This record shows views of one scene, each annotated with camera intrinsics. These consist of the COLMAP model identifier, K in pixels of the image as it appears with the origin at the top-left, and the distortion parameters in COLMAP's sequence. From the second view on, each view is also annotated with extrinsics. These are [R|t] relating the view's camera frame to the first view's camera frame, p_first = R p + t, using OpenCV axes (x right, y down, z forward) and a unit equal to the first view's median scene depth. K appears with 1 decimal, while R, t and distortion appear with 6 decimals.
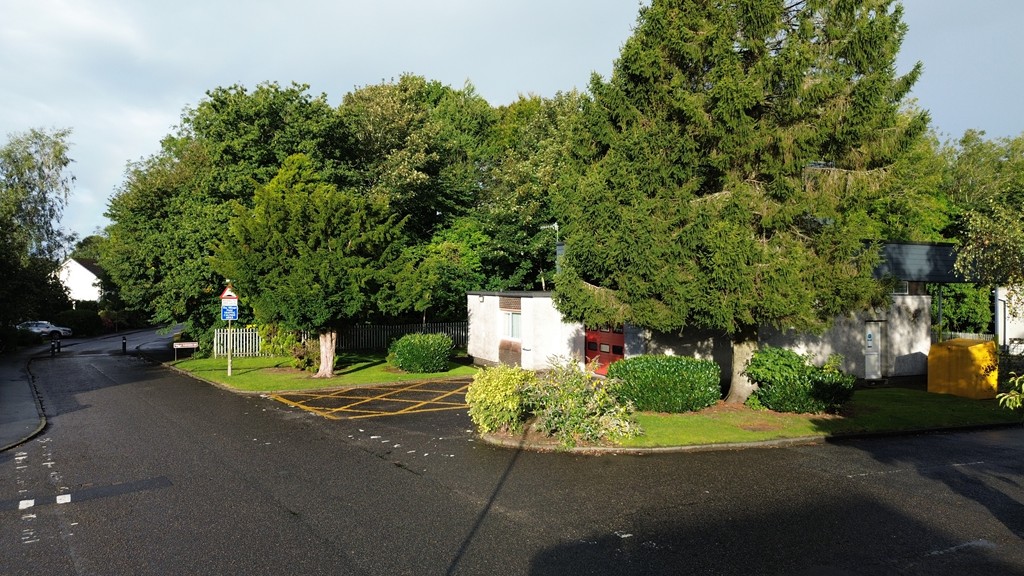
lens RADIAL K [[717.0, 0, 515.4], [0, 717.0, 287.3], [0, 0, 1]] dist [0.078421, -0.073155]
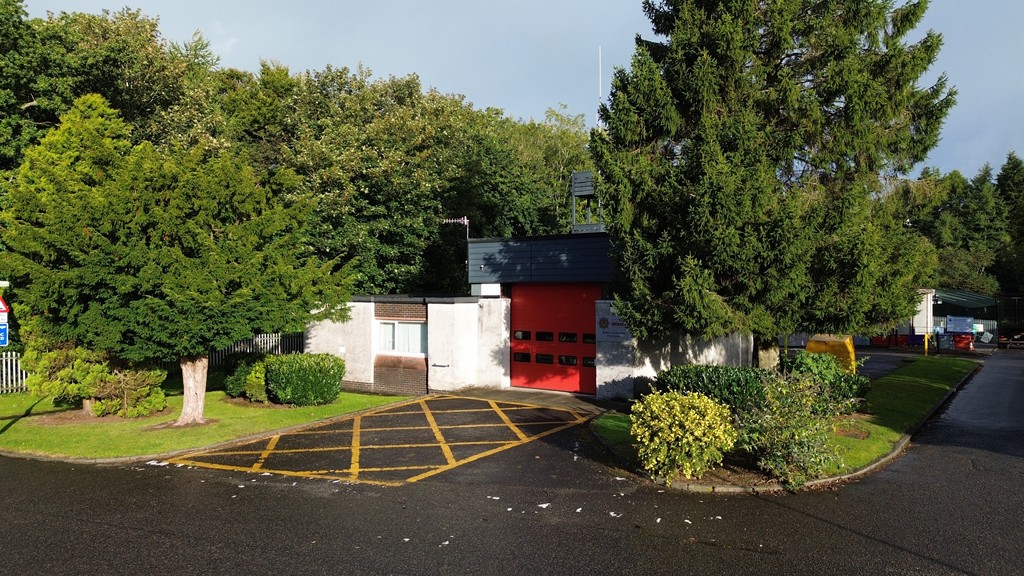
lens RADIAL K [[717.0, 0, 512.2], [0, 717.0, 286.2], [0, 0, 1]] dist [0.078421, -0.073155]
pose [[0.856065, -0.001854, 0.516865, -0.340930], [0.003127, 0.999994, -0.001592, -0.004624], [-0.516858, 0.002979, 0.856066, 0.233487]]
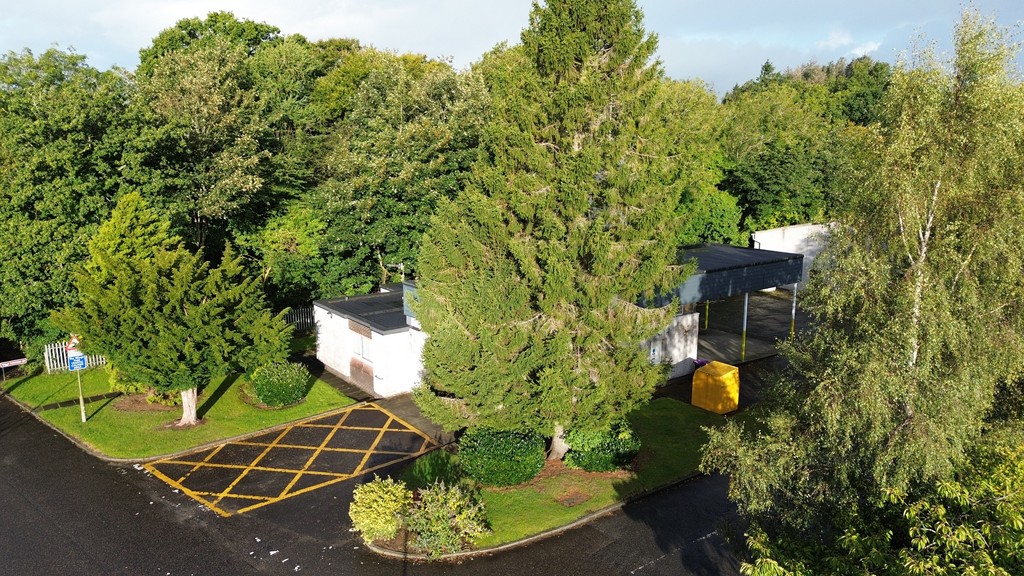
lens RADIAL K [[717.0, 0, 511.9], [0, 717.0, 285.3], [0, 0, 1]] dist [0.078421, -0.073155]
pose [[0.969652, -0.047790, 0.239773, -0.044944], [0.000627, 0.981193, 0.193030, -0.269981], [-0.244489, -0.187022, 0.951445, -0.101137]]
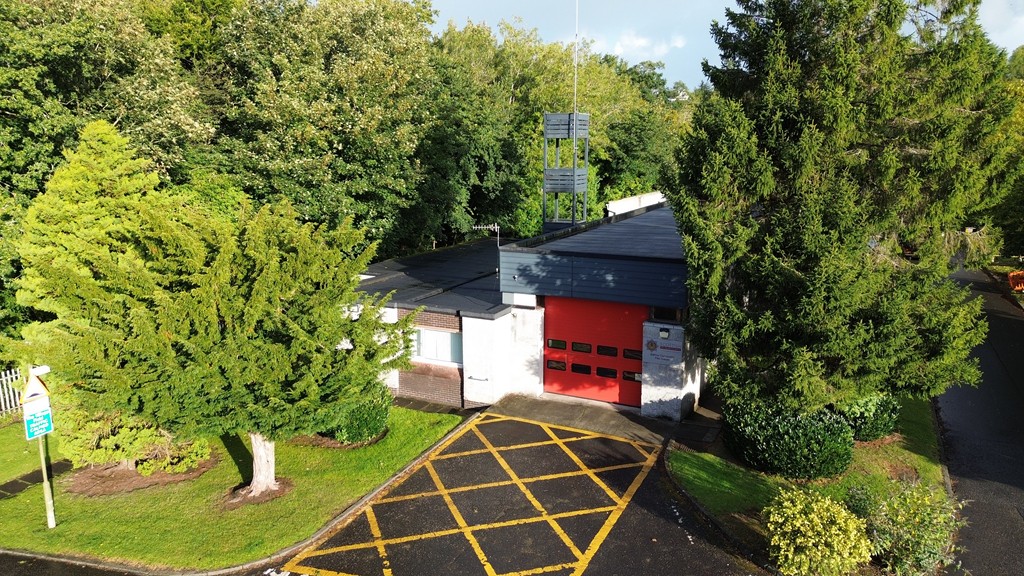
lens RADIAL K [[717.0, 0, 511.3], [0, 717.0, 284.4], [0, 0, 1]] dist [0.078421, -0.073155]
pose [[0.762884, -0.127277, 0.633884, -0.463987], [0.003715, 0.981278, 0.192558, -0.179653], [-0.646525, -0.144545, 0.749074, 0.357917]]
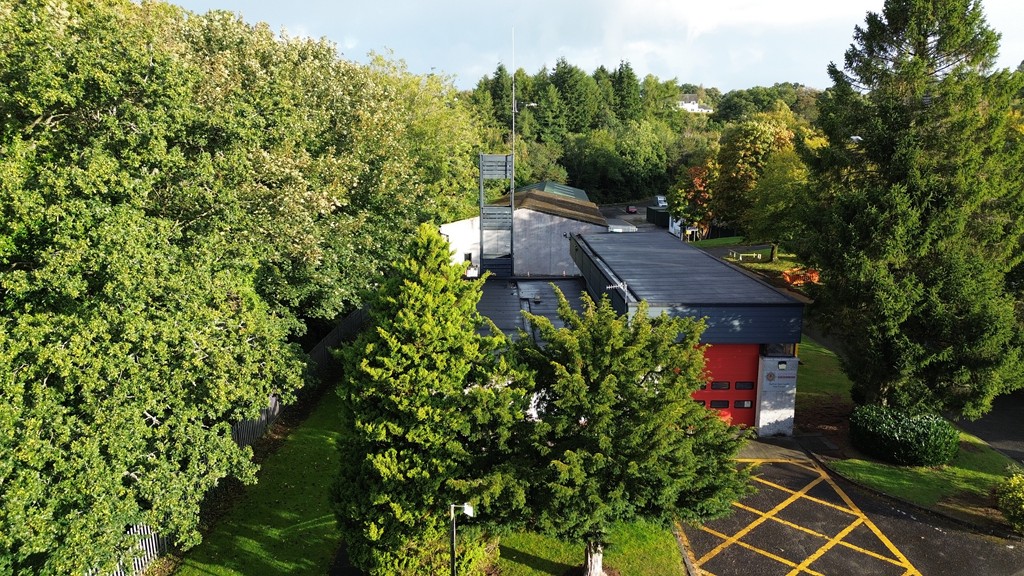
lens RADIAL K [[717.0, 0, 510.3], [0, 717.0, 286.8], [0, 0, 1]] dist [0.078421, -0.073155]
pose [[0.385531, -0.182626, 0.904441, -0.807020], [0.000257, 0.980238, 0.197822, -0.260187], [-0.922695, -0.076034, 0.377959, 0.793977]]
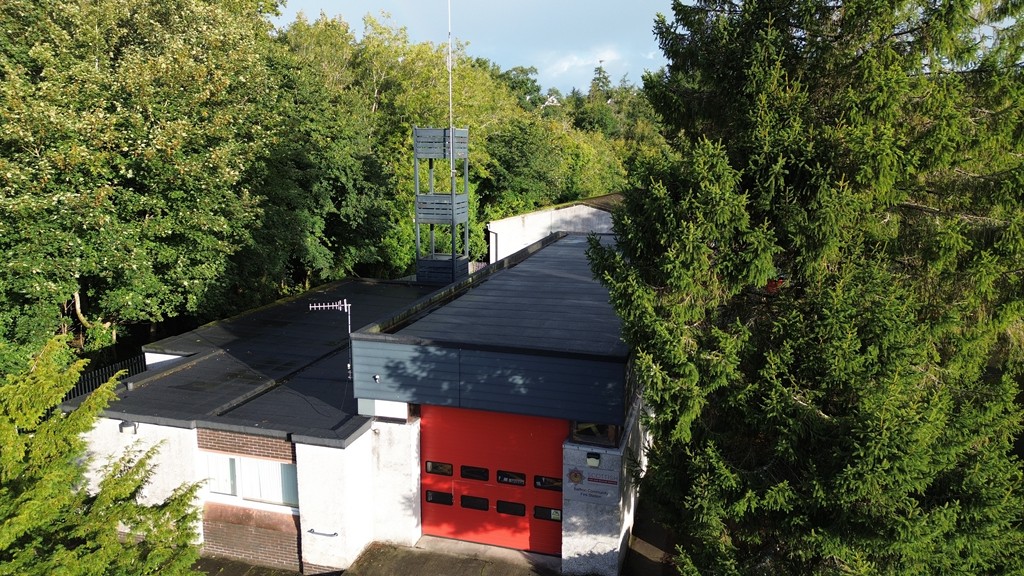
lens RADIAL K [[717.0, 0, 511.2], [0, 717.0, 283.7], [0, 0, 1]] dist [0.078421, -0.073155]
pose [[0.639331, -0.144391, 0.755253, -0.286724], [-0.001976, 0.981899, 0.189394, -0.210003], [-0.768929, -0.122578, 0.627474, 0.544472]]
